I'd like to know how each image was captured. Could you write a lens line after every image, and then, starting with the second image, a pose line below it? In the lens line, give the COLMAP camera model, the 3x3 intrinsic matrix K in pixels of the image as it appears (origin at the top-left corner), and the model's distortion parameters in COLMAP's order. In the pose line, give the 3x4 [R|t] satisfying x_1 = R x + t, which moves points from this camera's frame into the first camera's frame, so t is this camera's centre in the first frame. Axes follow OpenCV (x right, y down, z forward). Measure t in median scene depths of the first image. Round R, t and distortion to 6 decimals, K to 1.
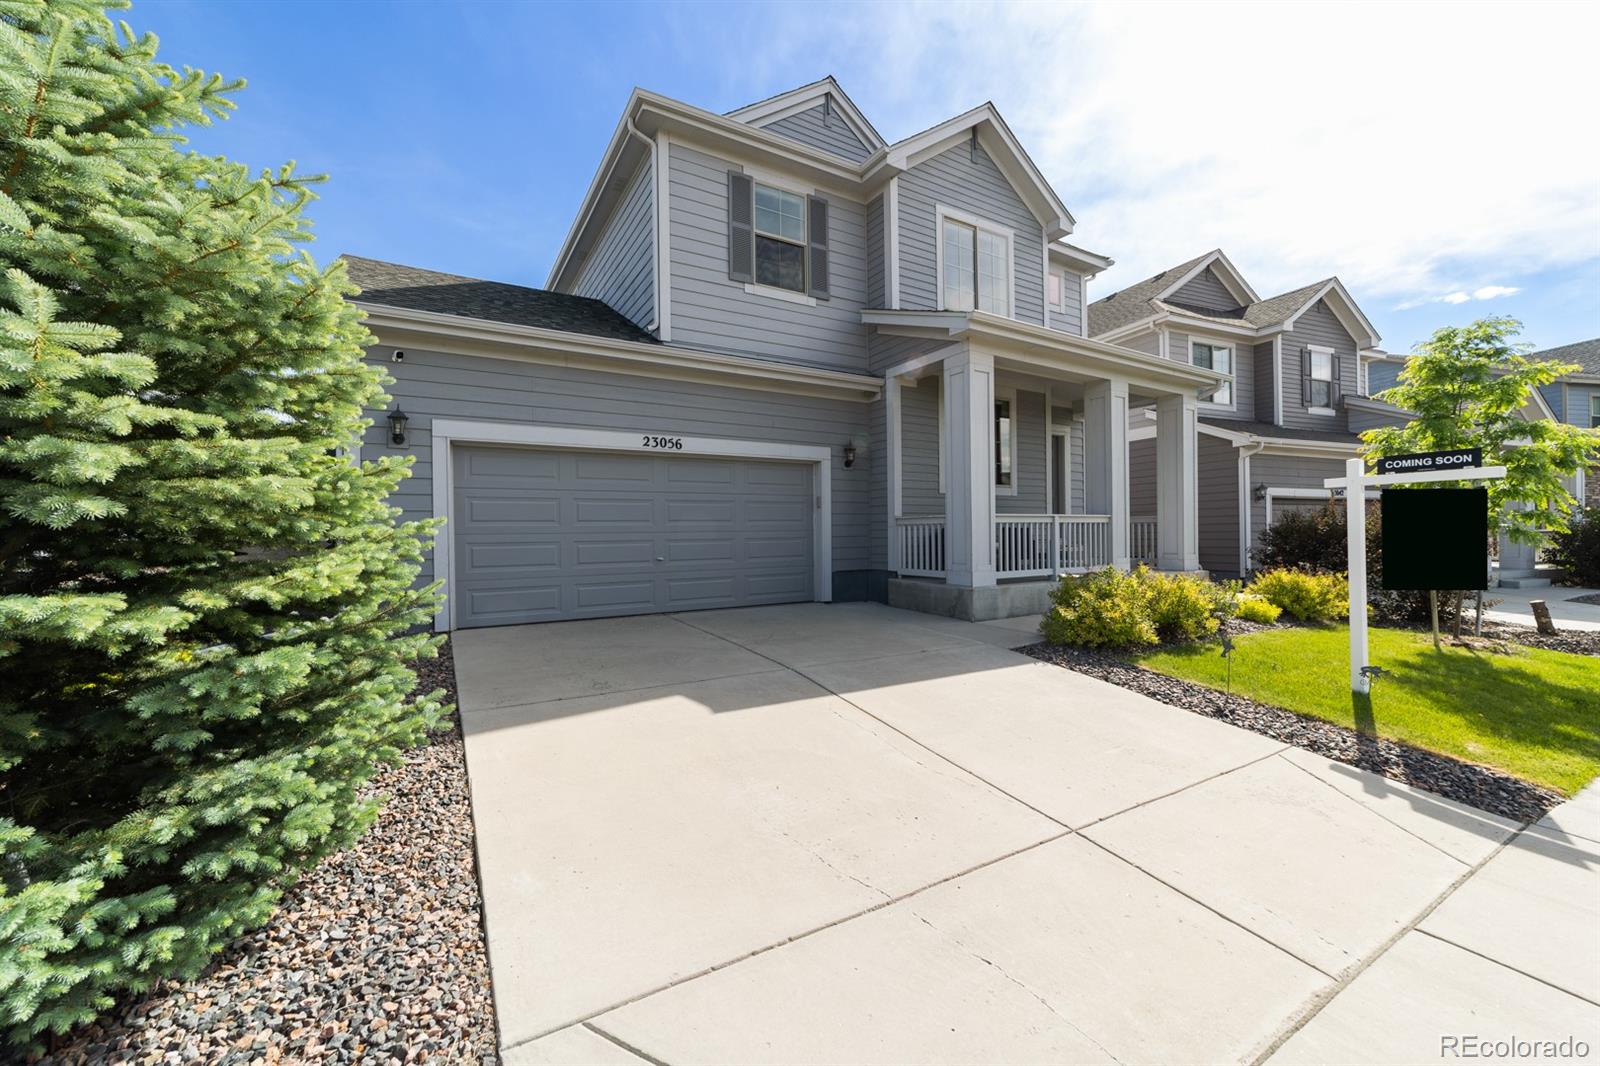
lens RADIAL K [[614.2, 0, 814.1], [0, 614.2, 528.7], [0, 0, 1]] dist [-0.015129, 0.007331]
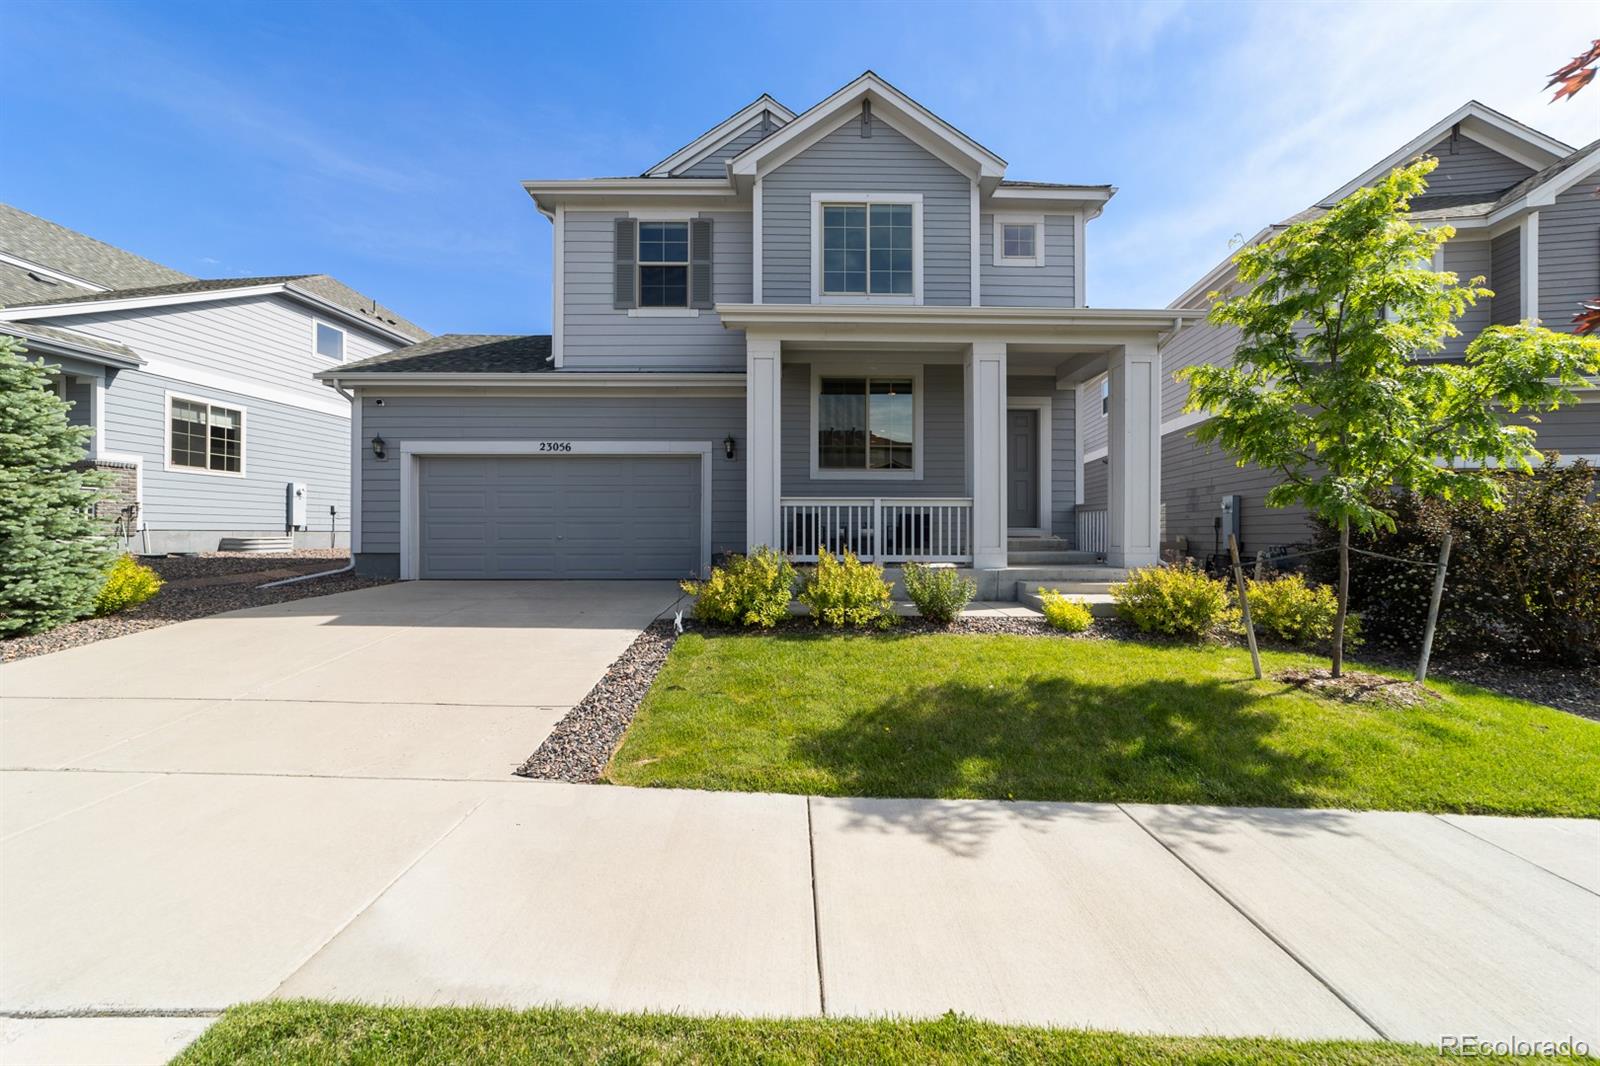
lens RADIAL K [[614.2, 0, 799.5], [0, 614.2, 529.1], [0, 0, 1]] dist [-0.015129, 0.007331]
pose [[0.867282, 0.006685, -0.497773, 0.788605], [-0.006722, 0.999976, 0.001717, 0.025404], [0.497772, 0.001857, 0.867306, 0.130316]]
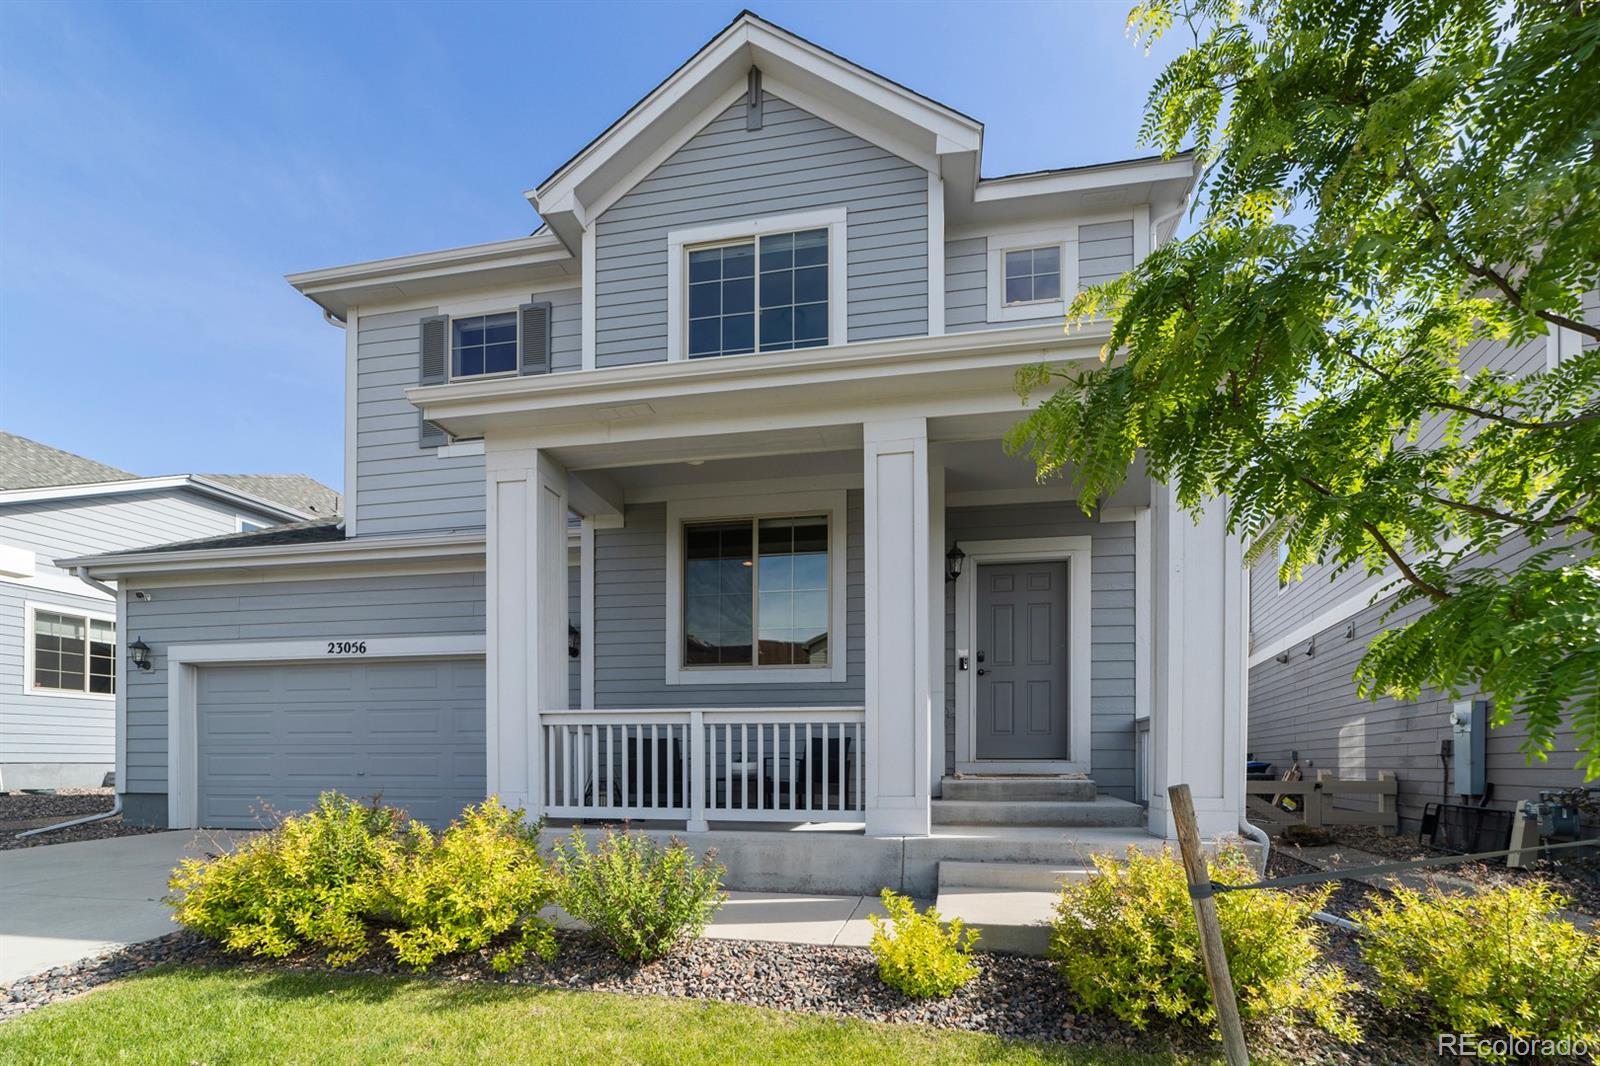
lens RADIAL K [[706.9, 0, 785.9], [0, 706.9, 763.6], [0, 0, 1]] dist [-0.000393, -0.000483]
pose [[0.751140, 0.010237, -0.660064, 0.899040], [-0.004925, 0.999939, 0.009904, 0.020124], [0.660125, -0.004188, 0.751144, 0.595672]]
